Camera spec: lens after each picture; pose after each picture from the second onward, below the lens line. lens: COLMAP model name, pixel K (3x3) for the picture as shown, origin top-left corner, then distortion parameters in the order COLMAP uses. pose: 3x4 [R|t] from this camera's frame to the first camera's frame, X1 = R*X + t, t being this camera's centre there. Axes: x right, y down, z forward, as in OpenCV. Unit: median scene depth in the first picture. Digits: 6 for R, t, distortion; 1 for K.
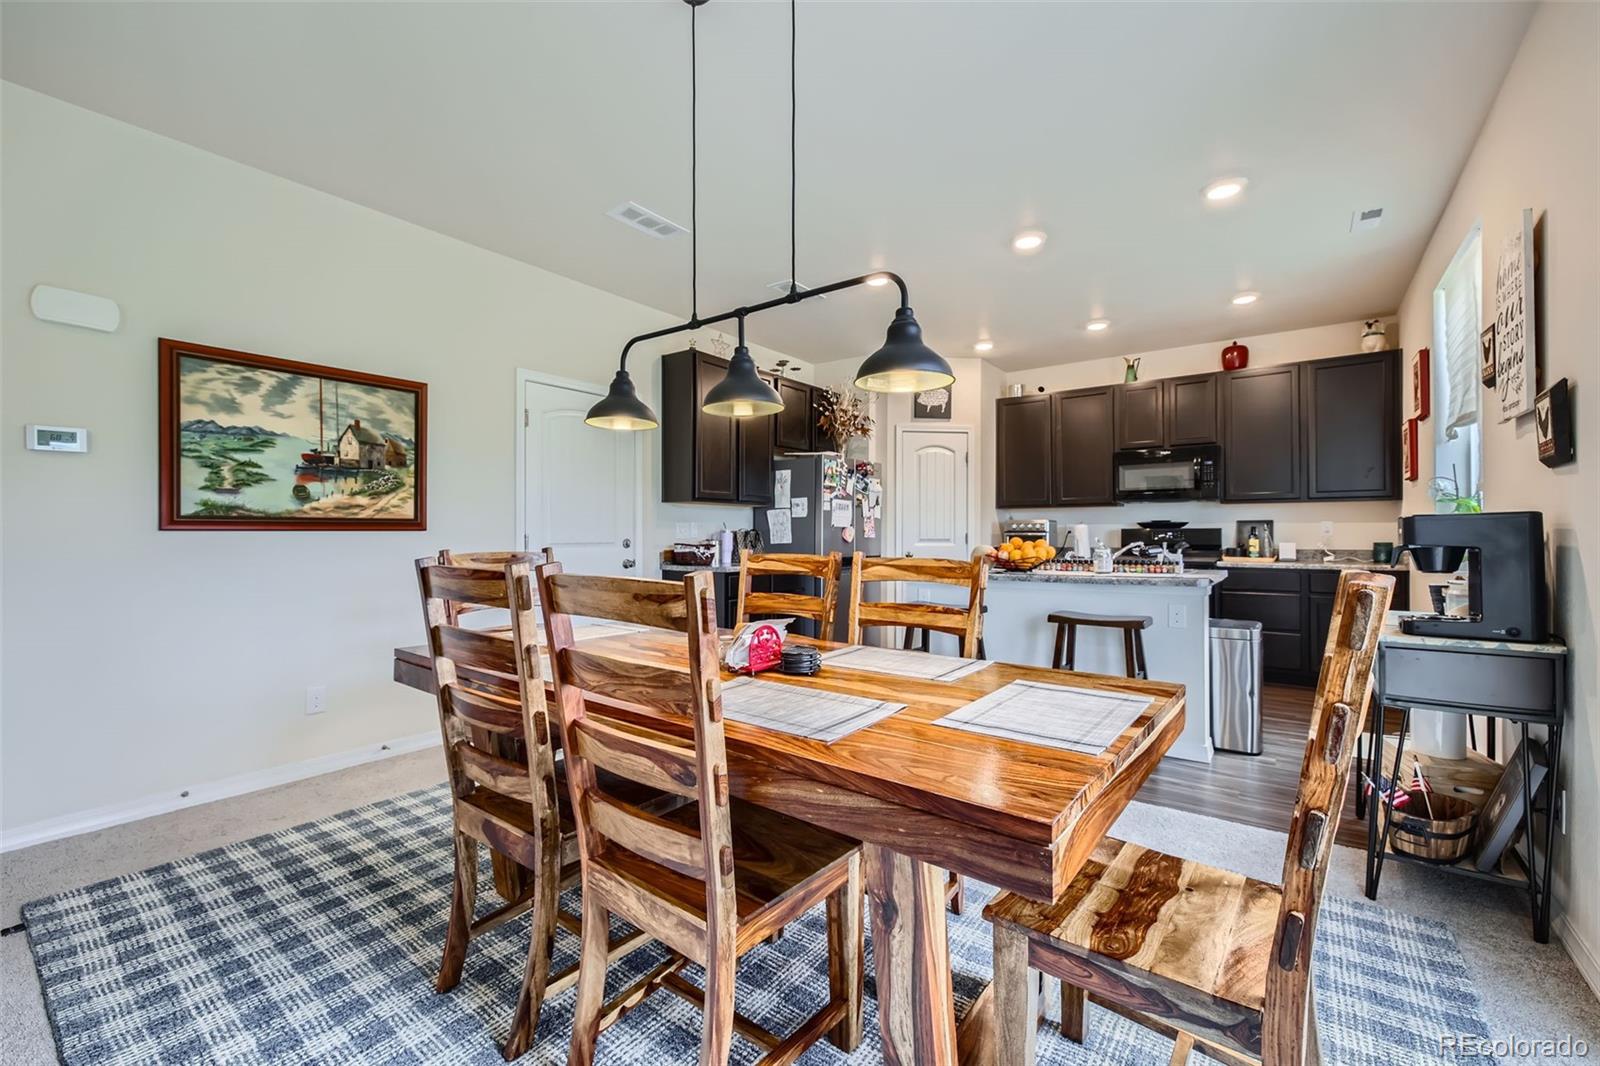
lens RADIAL K [[717.9, 0, 795.3], [0, 717.9, 535.7], [0, 0, 1]] dist [0.000098, 0.000024]
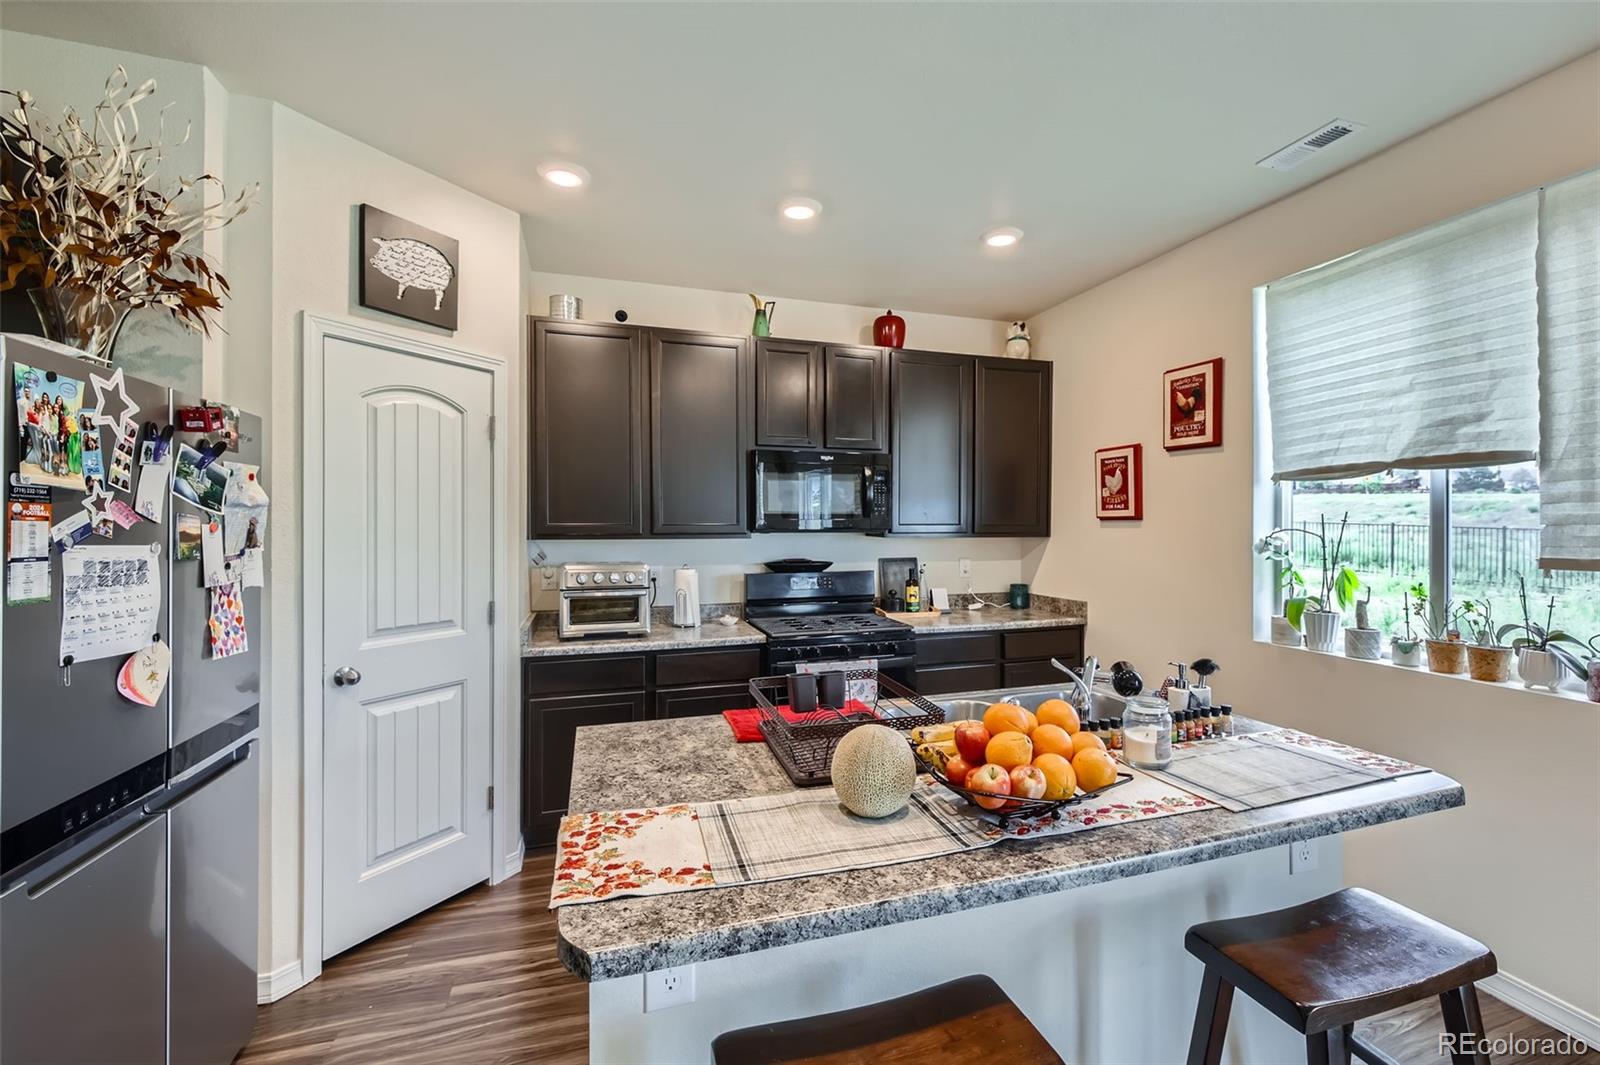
lens RADIAL K [[678.2, 0, 809.5], [0, 678.2, 523.9], [0, 0, 1]] dist [0.002095, 0.000030]
pose [[0.559341, -0.001676, 0.828936, 0.005436], [-0.002000, 0.999992, 0.003371, -0.057369], [-0.828935, -0.003544, 0.559334, 0.664540]]
